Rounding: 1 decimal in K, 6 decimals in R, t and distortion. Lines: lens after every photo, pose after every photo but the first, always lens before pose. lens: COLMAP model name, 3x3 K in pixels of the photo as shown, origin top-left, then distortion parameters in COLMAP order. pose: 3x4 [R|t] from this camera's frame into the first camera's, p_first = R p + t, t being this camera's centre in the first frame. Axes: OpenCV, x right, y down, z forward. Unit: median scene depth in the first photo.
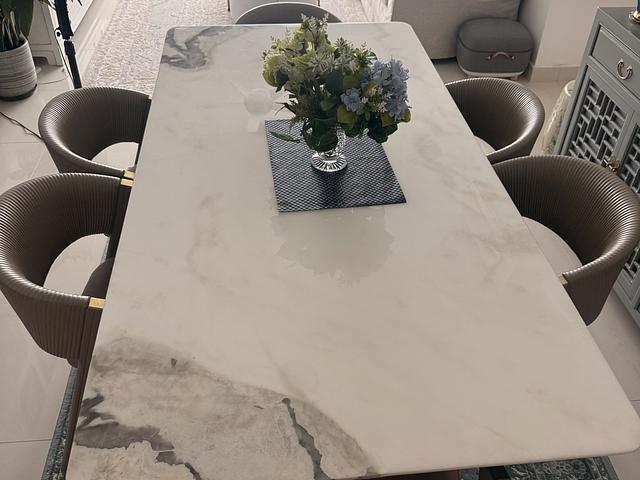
lens RADIAL K [[613.6, 0, 320.8], [0, 613.6, 234.7], [0, 0, 1]] dist [0.028813, 0.000000]
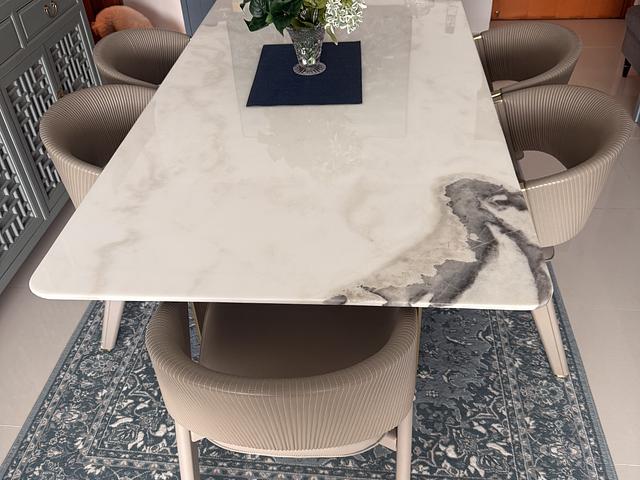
lens RADIAL K [[613.6, 0, 319.8], [0, 613.6, 240.0], [0, 0, 1]] dist [0.028813, 0.000000]
pose [[-0.981810, -0.079705, 0.172325, -0.237916], [0.152131, 0.212797, 0.965181, -1.203253], [-0.113600, 0.973840, -0.196800, 1.620866]]
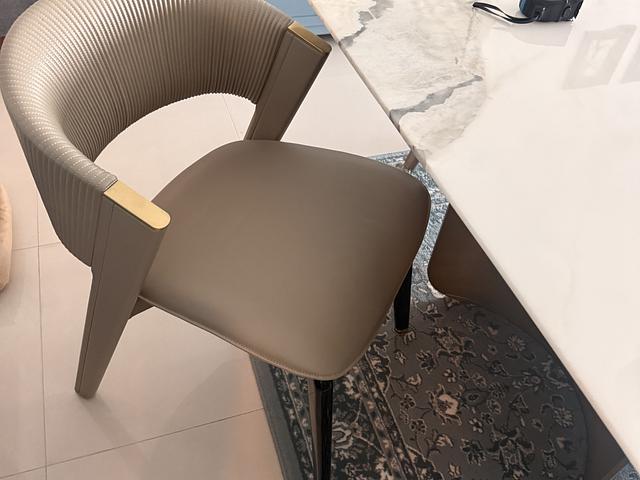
lens RADIAL K [[613.6, 0, 322.5], [0, 613.6, 239.9], [0, 0, 1]] dist [0.028813, 0.000000]
pose [[0.236419, 0.713562, -0.659496, 0.380182], [-0.675634, 0.608519, 0.416201, 0.138578], [0.698301, 0.347180, 0.625972, 0.302298]]
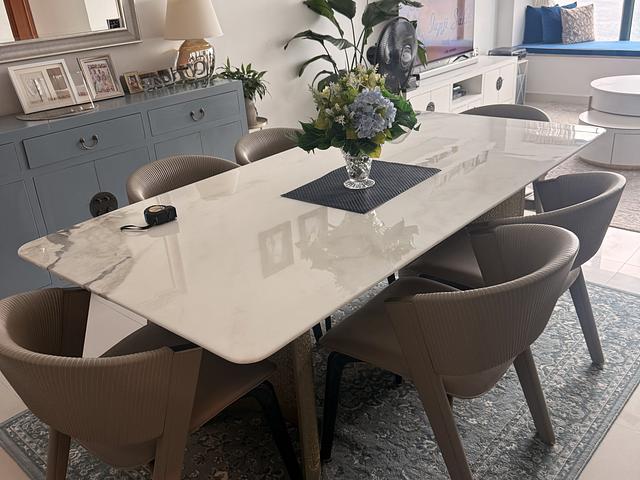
lens RADIAL K [[613.6, 0, 318.8], [0, 613.6, 240.4], [0, 0, 1]] dist [0.028813, 0.000000]
pose [[0.679471, 0.238177, -0.693968, 0.862419], [-0.400028, 0.913155, -0.078267, 0.113381], [0.615059, 0.330787, 0.715739, 0.144421]]
